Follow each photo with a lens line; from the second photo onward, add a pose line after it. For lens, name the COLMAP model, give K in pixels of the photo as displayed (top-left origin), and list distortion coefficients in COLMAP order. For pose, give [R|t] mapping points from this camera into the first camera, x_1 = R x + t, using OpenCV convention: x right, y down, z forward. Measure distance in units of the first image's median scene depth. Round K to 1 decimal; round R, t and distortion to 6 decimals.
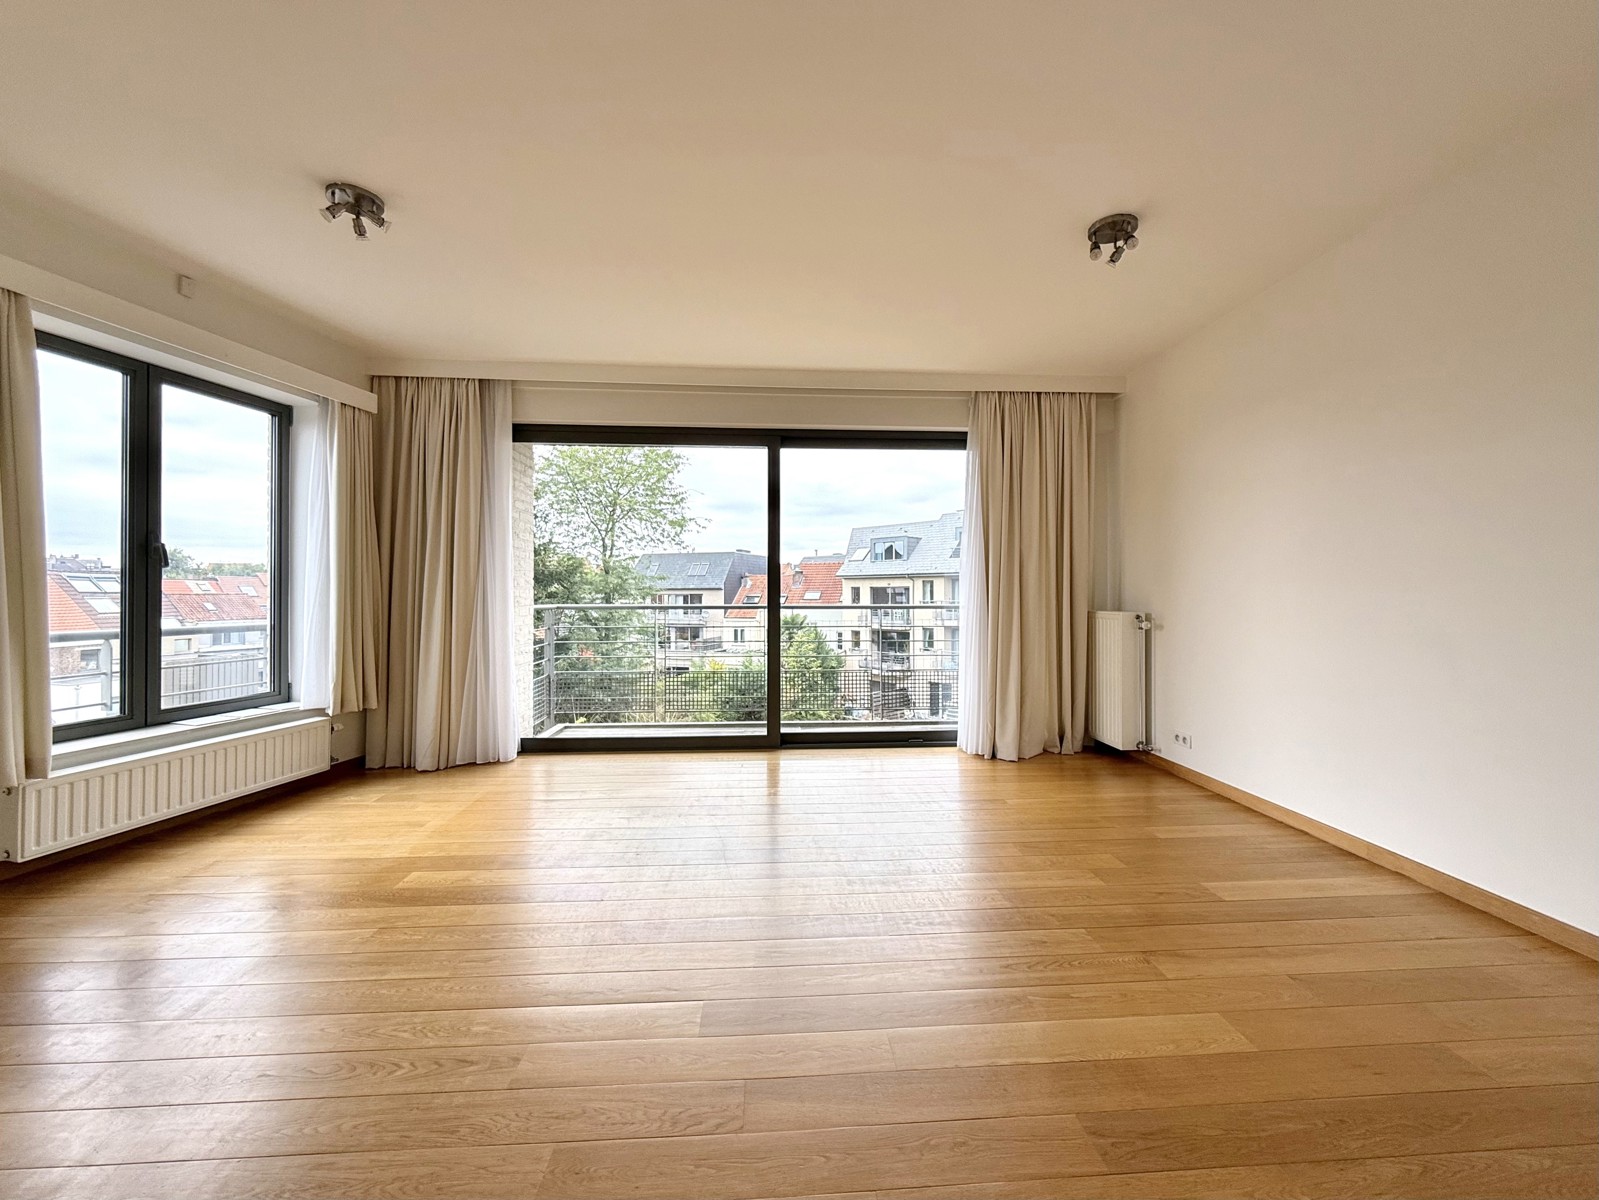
lens RADIAL K [[630.6, 0, 813.7], [0, 630.6, 595.5], [0, 0, 1]] dist [0.001488, 0.000113]
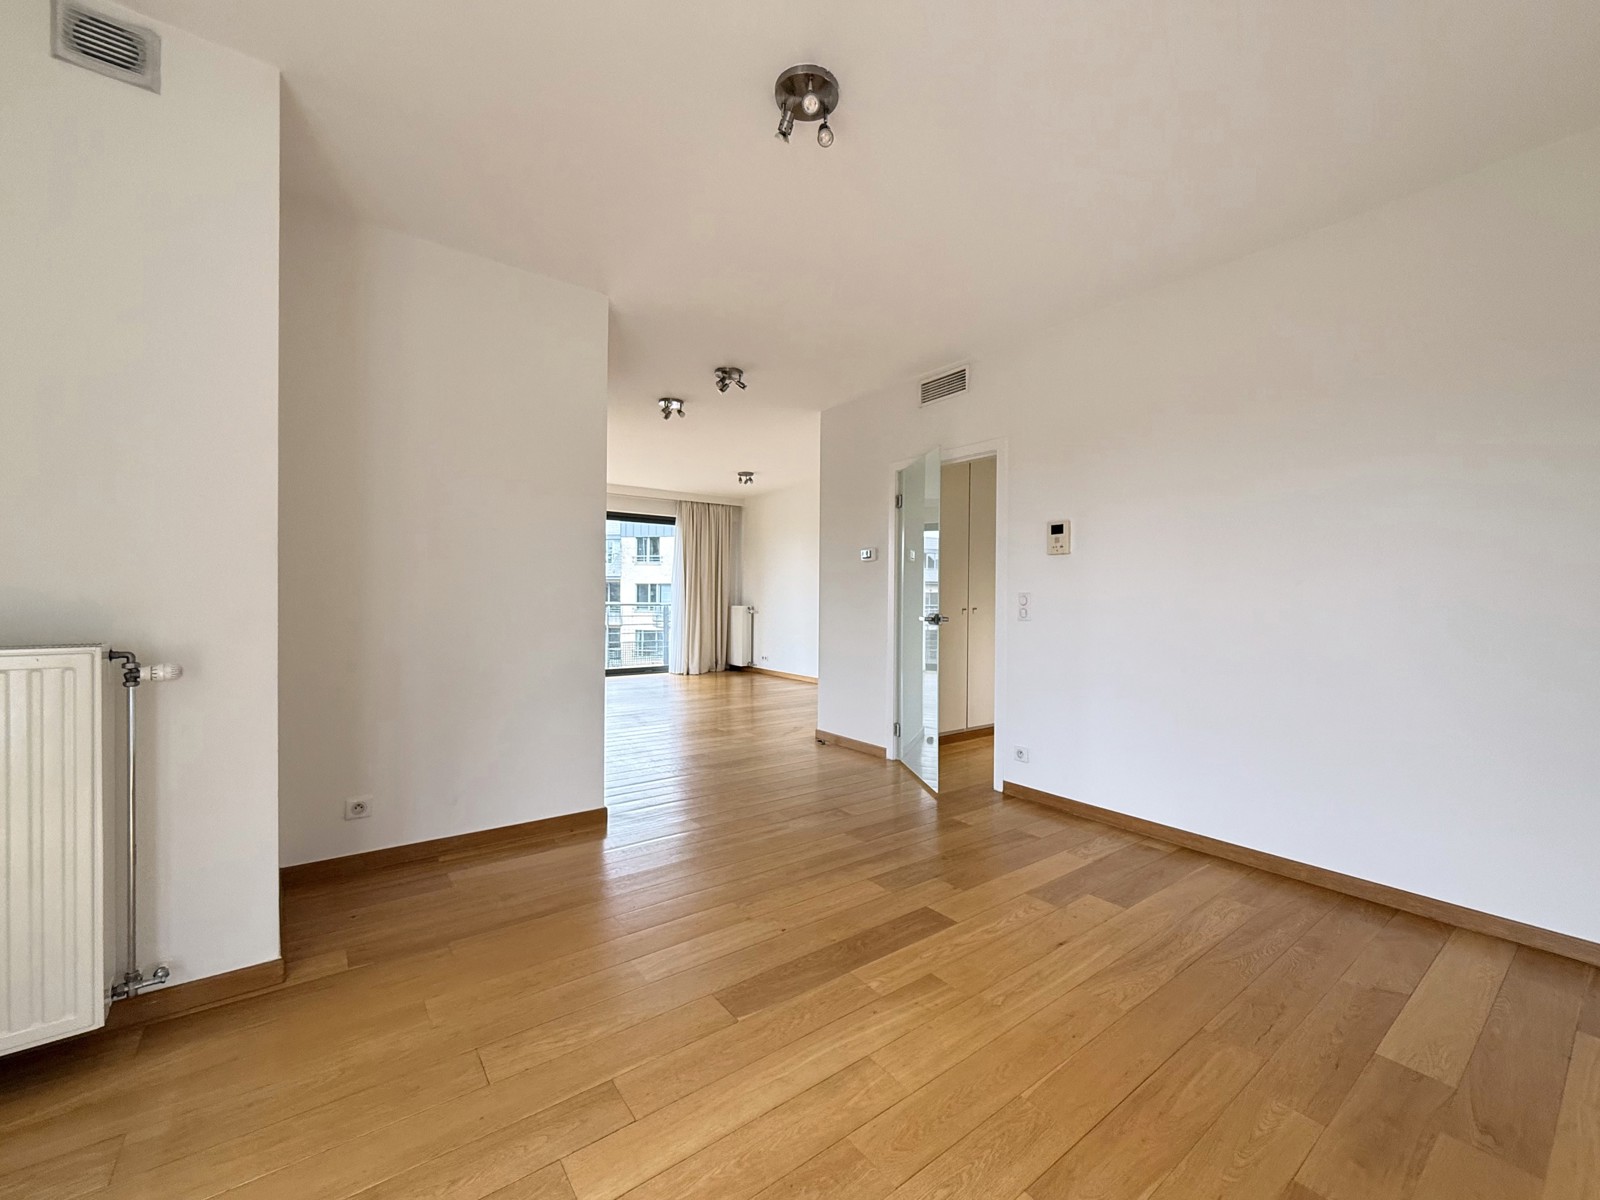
lens RADIAL K [[643.8, 0, 823.1], [0, 643.8, 606.1], [0, 0, 1]] dist [0.001787, 0.000368]
pose [[0.827258, 0.001013, 0.561821, -0.548954], [-0.013111, 0.999761, 0.017504, -0.016409], [-0.561669, -0.021847, 0.827074, -1.033372]]
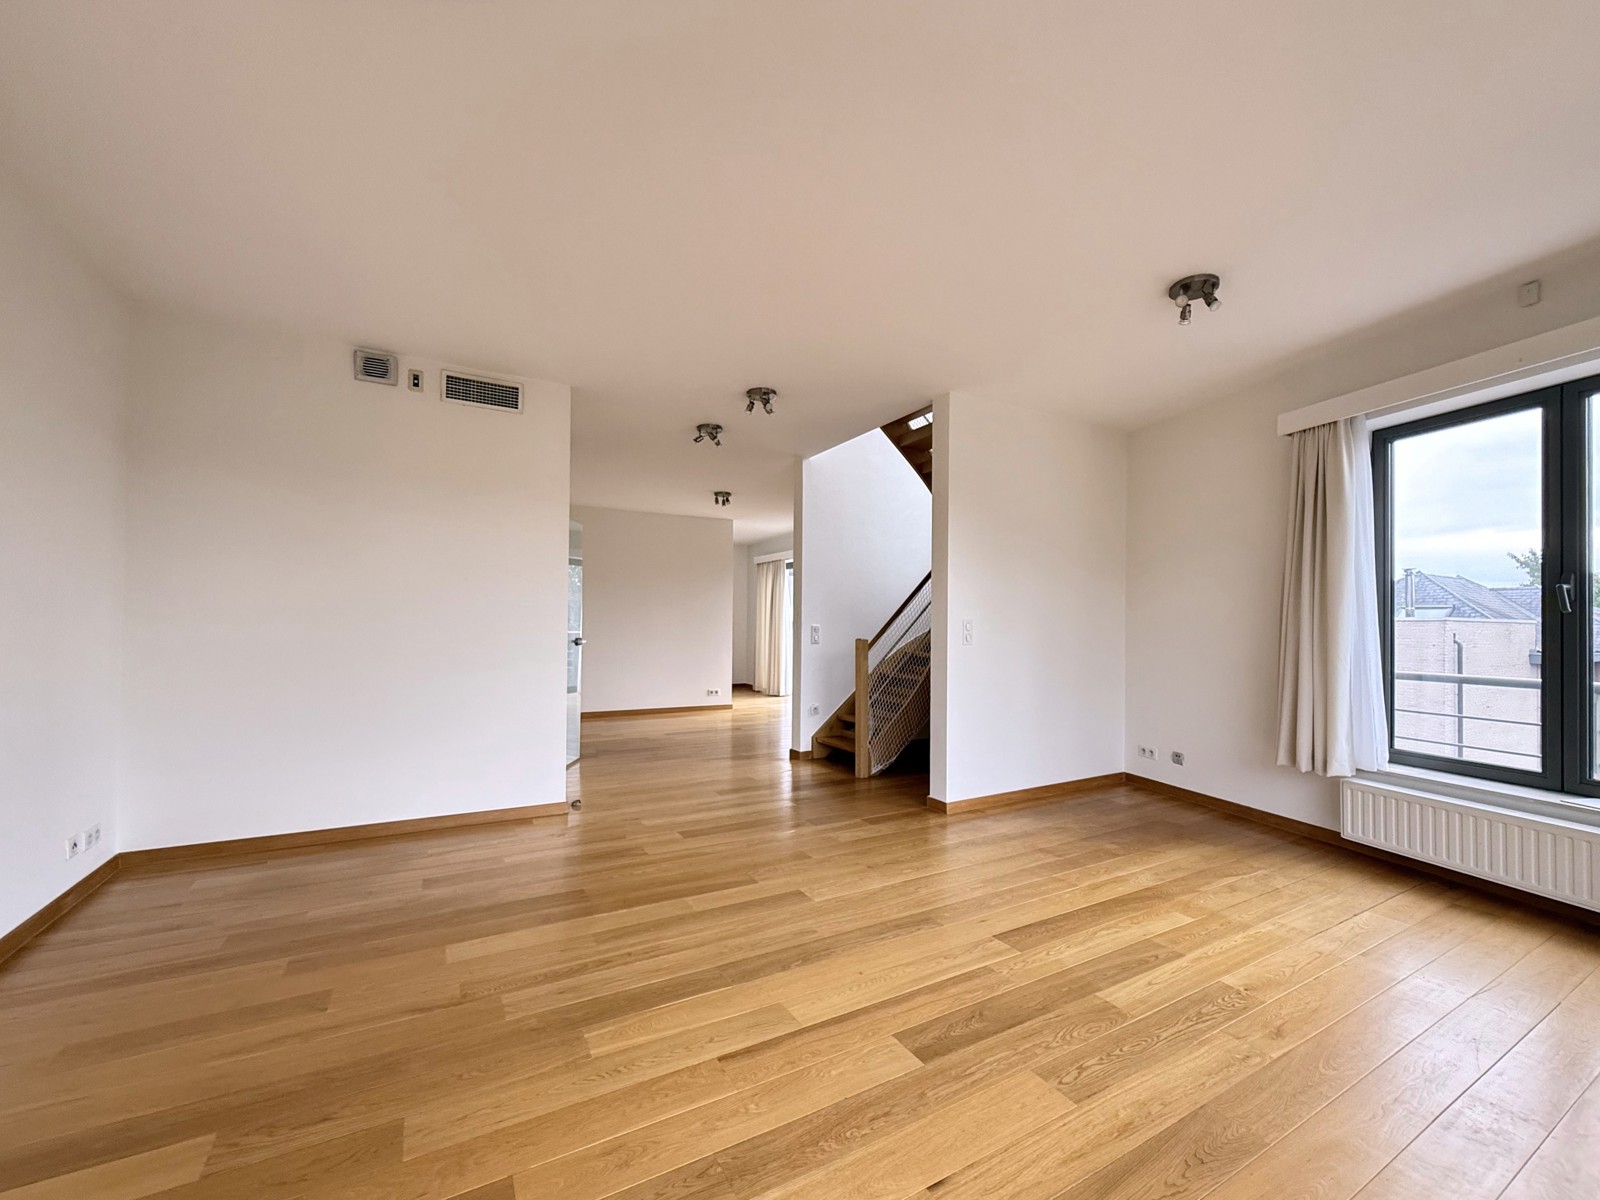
lens RADIAL K [[643.8, 0, 823.1], [0, 643.8, 606.1], [0, 0, 1]] dist [0.001787, 0.000368]
pose [[-0.894766, -0.029318, -0.445573, 0.211122], [-0.018254, 0.999410, -0.029104, -0.005771], [0.446163, -0.017908, -0.894773, 1.019913]]
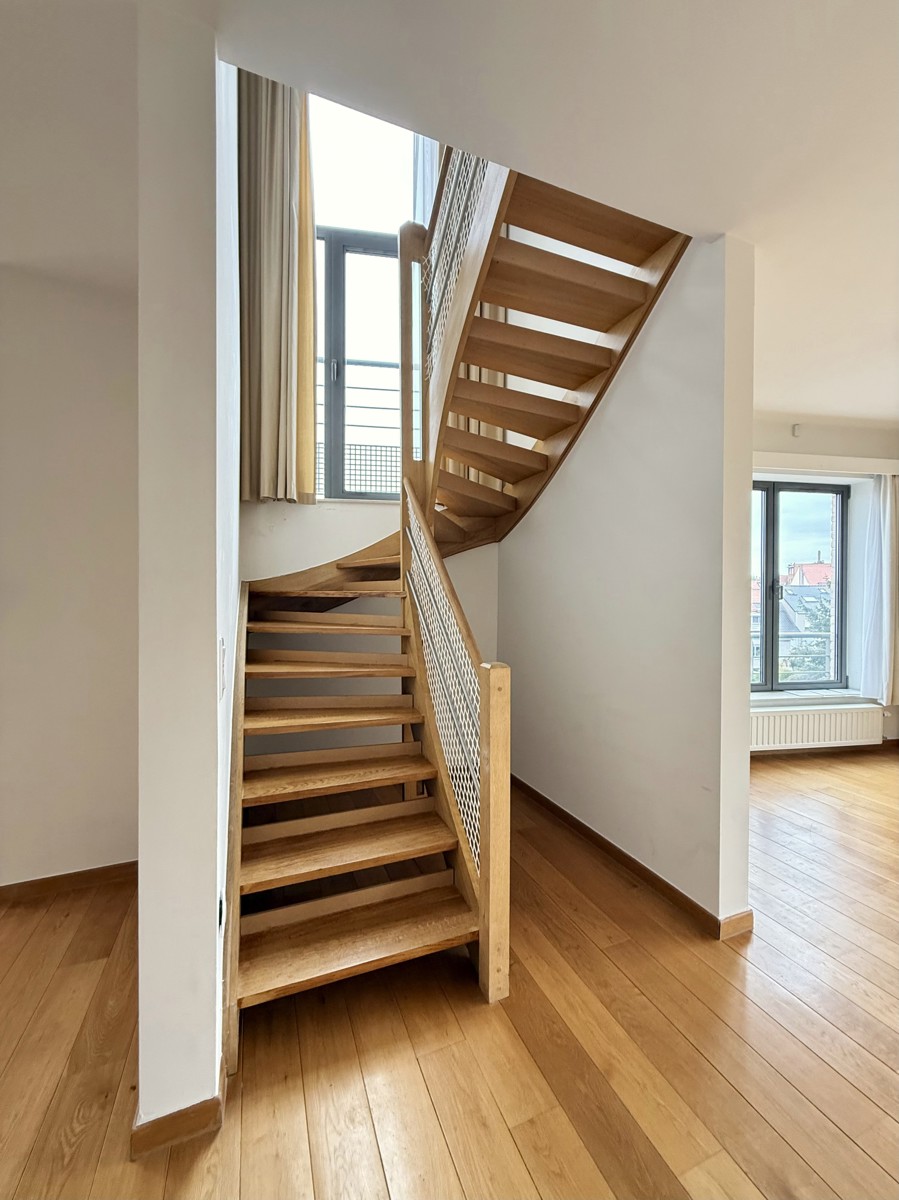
lens RADIAL K [[482.9, 0, 449.1], [0, 482.9, 597.2], [0, 0, 1]] dist [0.001787, 0.000368]
pose [[0.315401, 0.008395, -0.948921, -0.056735], [-0.001353, 0.999964, 0.008397, -0.046243], [0.948958, -0.001365, 0.315401, -0.199118]]
